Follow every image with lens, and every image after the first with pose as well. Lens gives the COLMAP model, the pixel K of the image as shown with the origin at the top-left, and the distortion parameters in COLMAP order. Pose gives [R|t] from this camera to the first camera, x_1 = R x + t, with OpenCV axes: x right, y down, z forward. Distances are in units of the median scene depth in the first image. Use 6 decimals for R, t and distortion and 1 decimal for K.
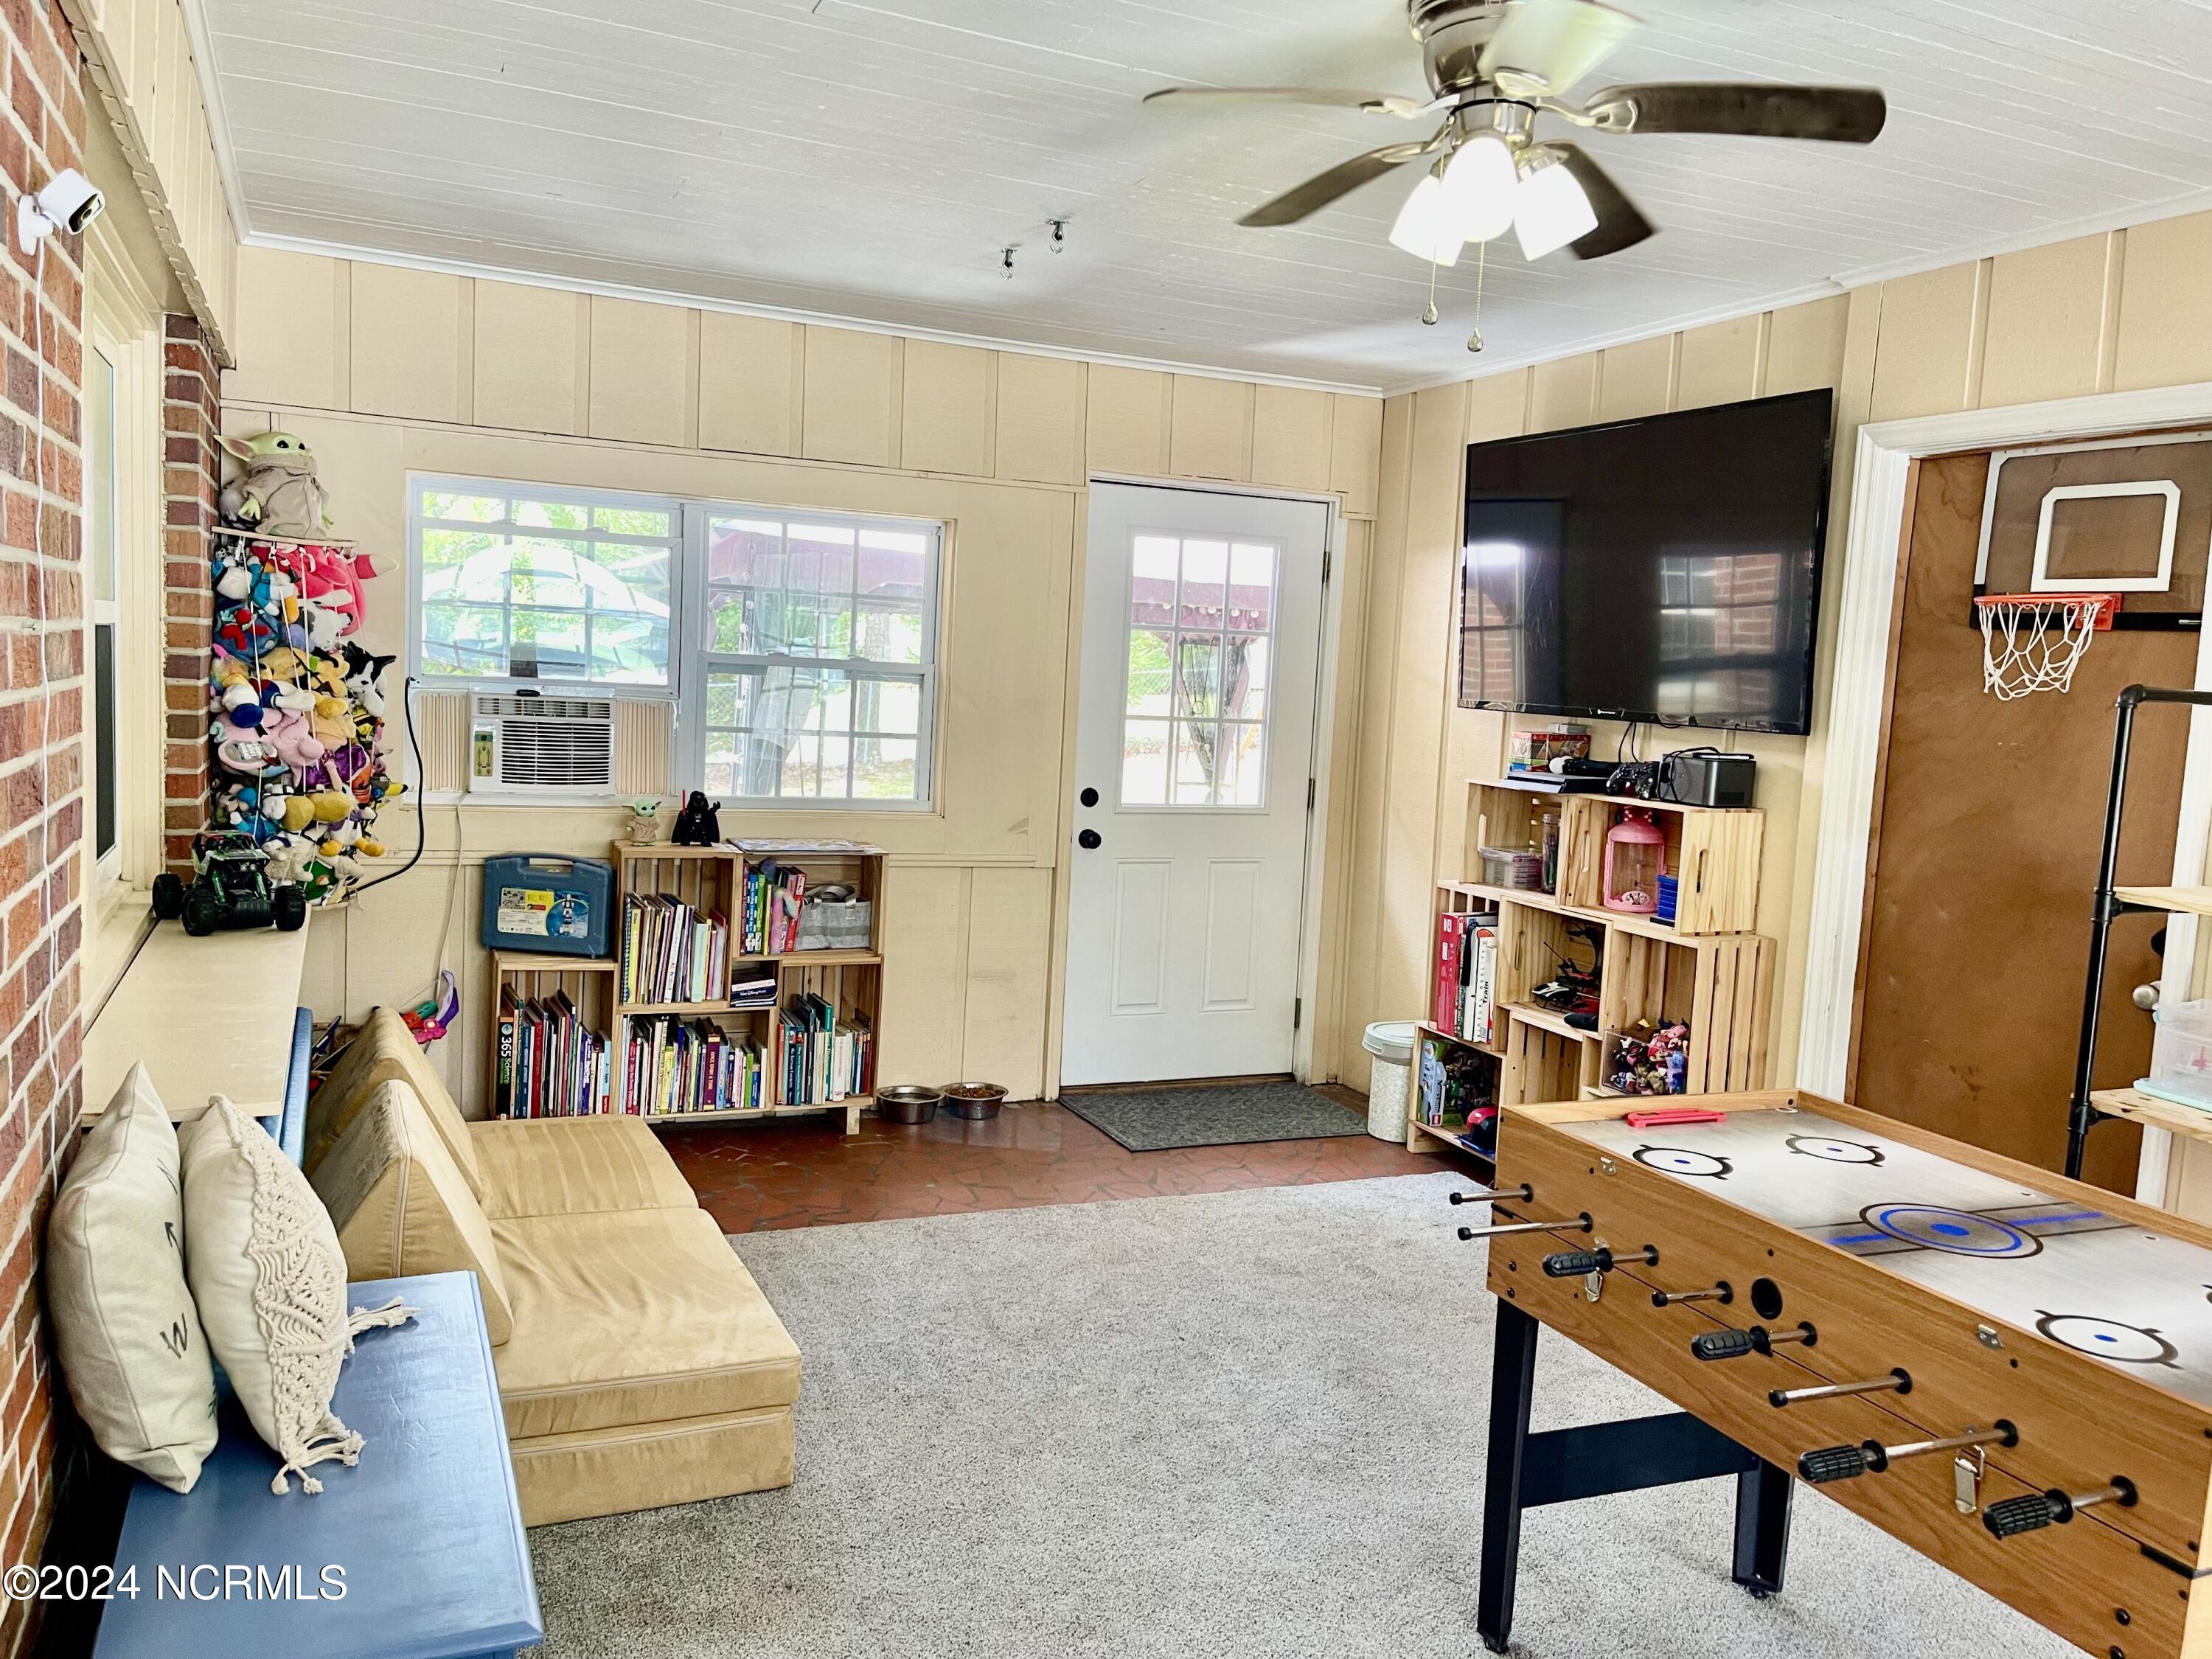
lens RADIAL K [[1670.7, 0, 1097.8], [0, 1670.7, 822.0], [0, 0, 1]] dist [0.073854, -0.090429]
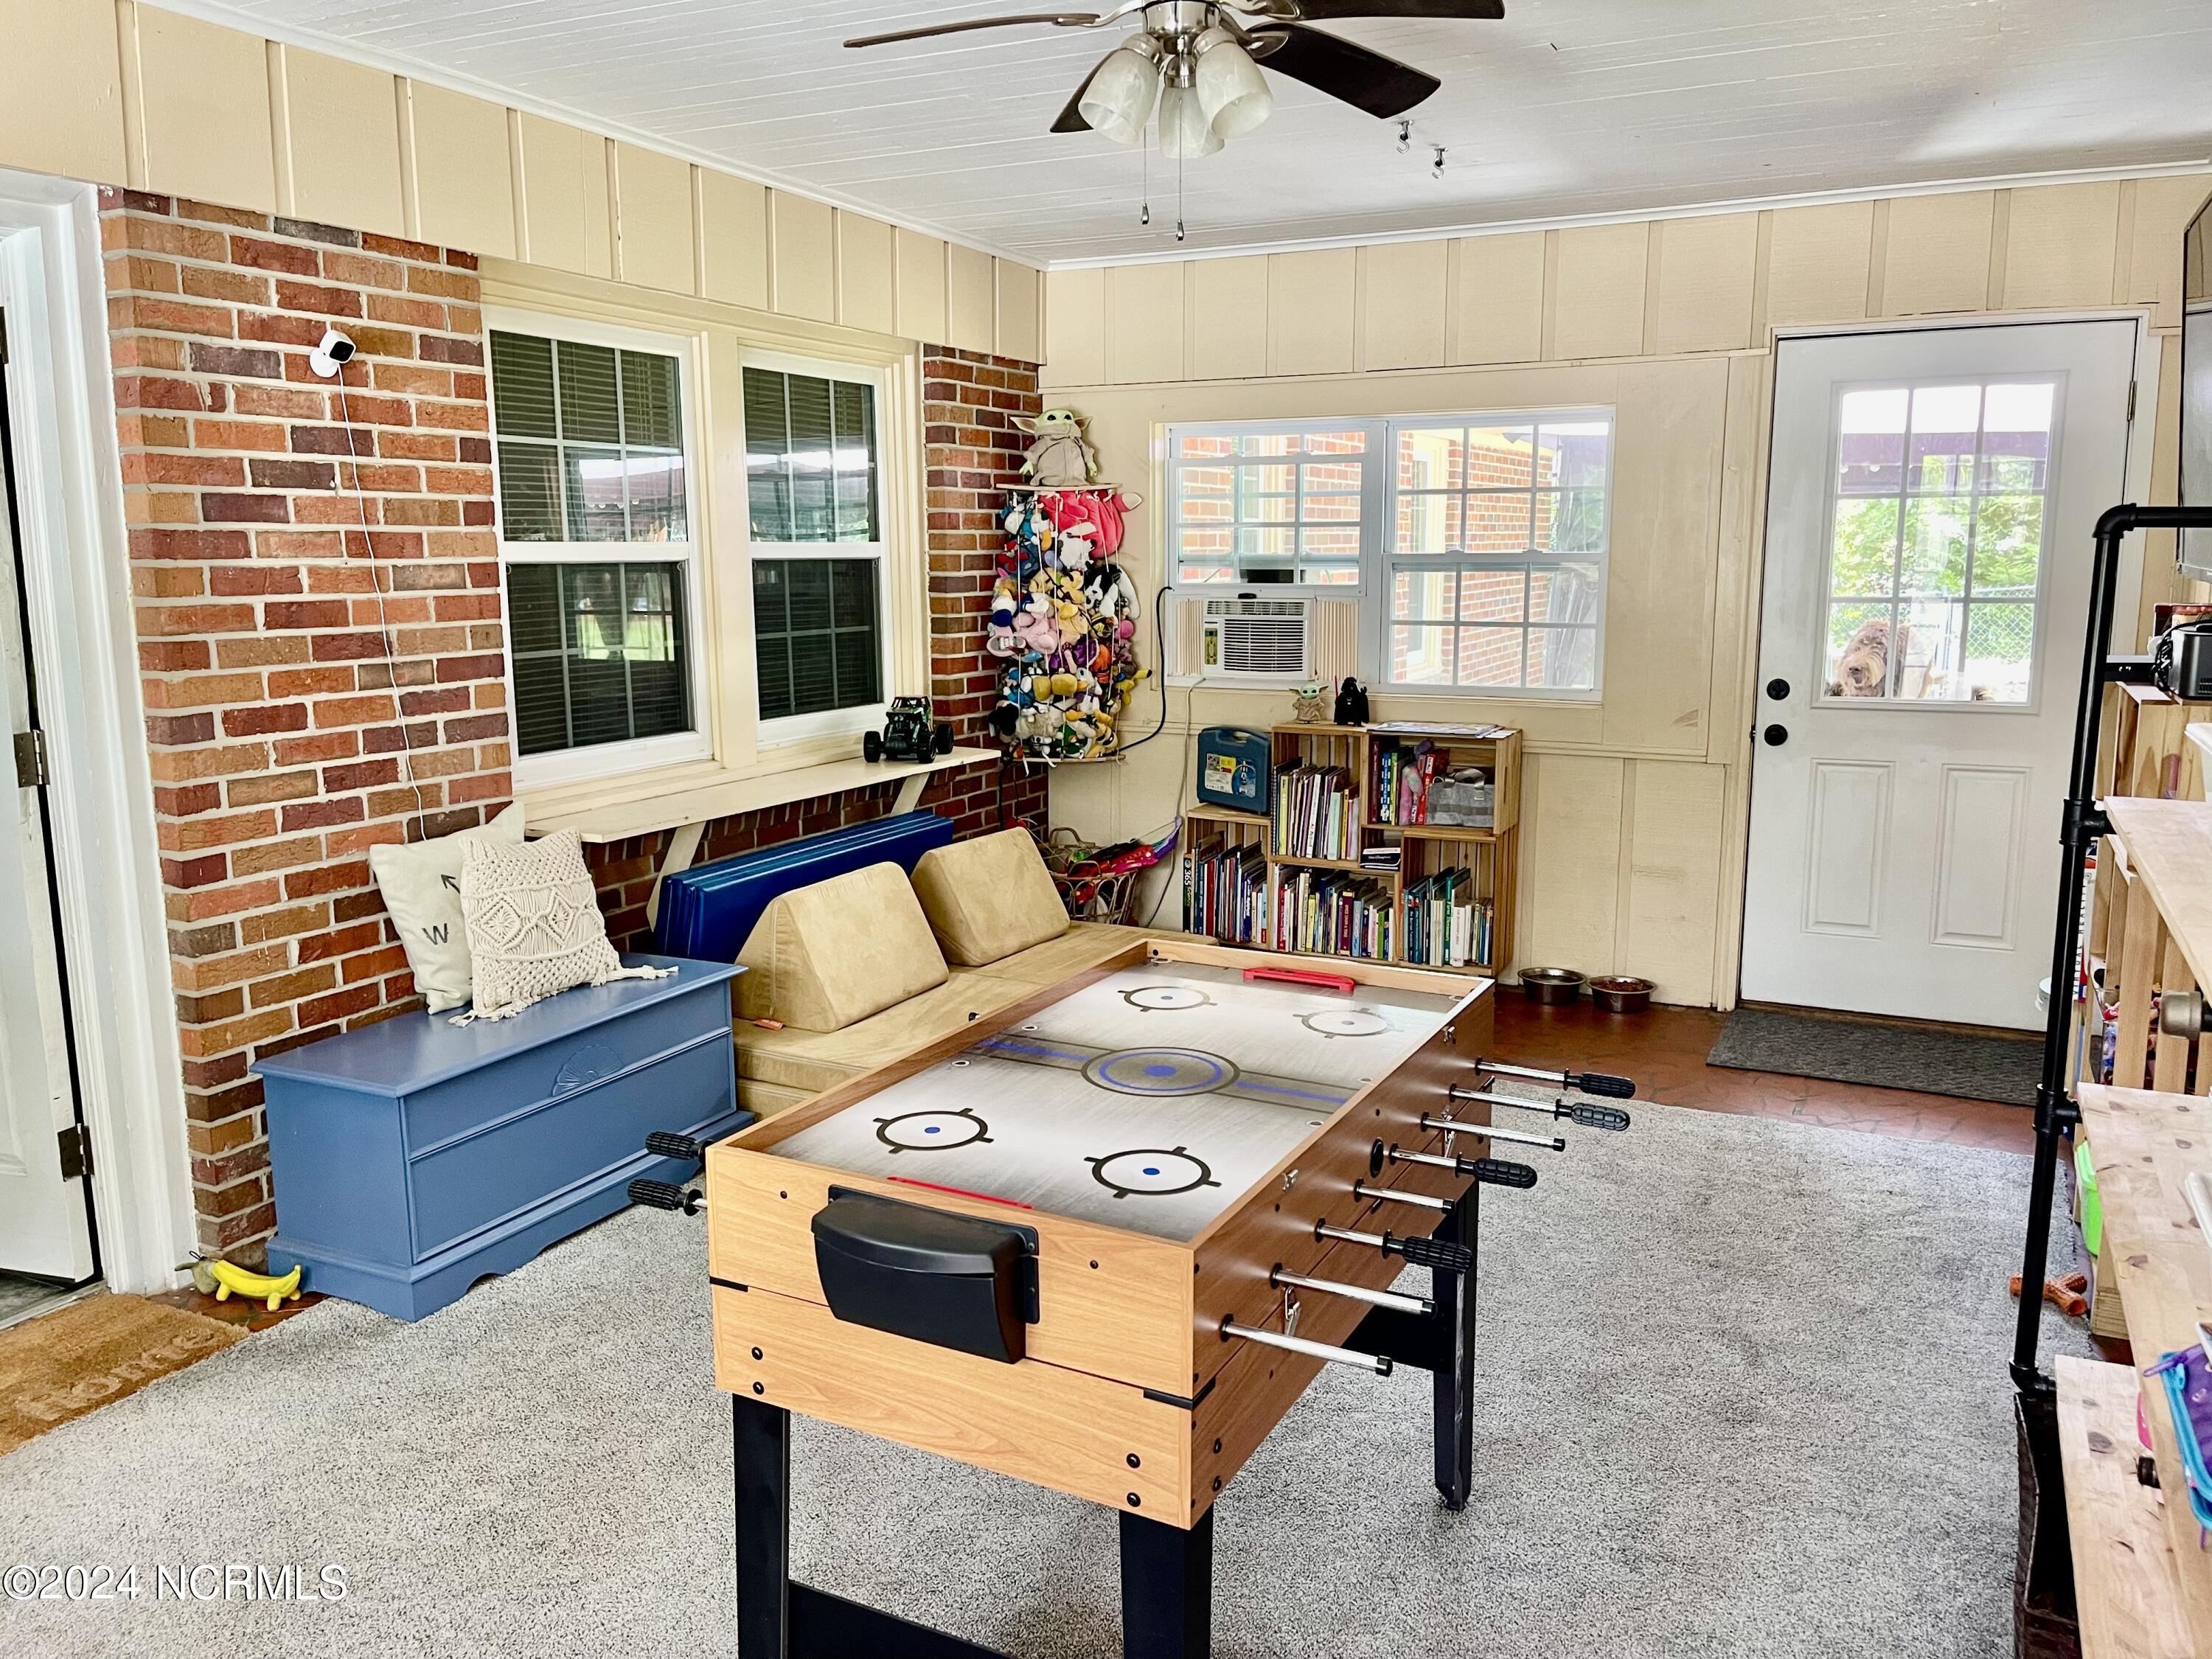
lens RADIAL K [[1670.7, 0, 1102.6], [0, 1670.7, 827.9], [0, 0, 1]] dist [0.073854, -0.090429]
pose [[0.638503, 0.075098, -0.765947, 0.541497], [-0.033933, 0.997007, 0.069466, 0.010430], [0.768871, -0.018363, 0.639140, 0.141552]]
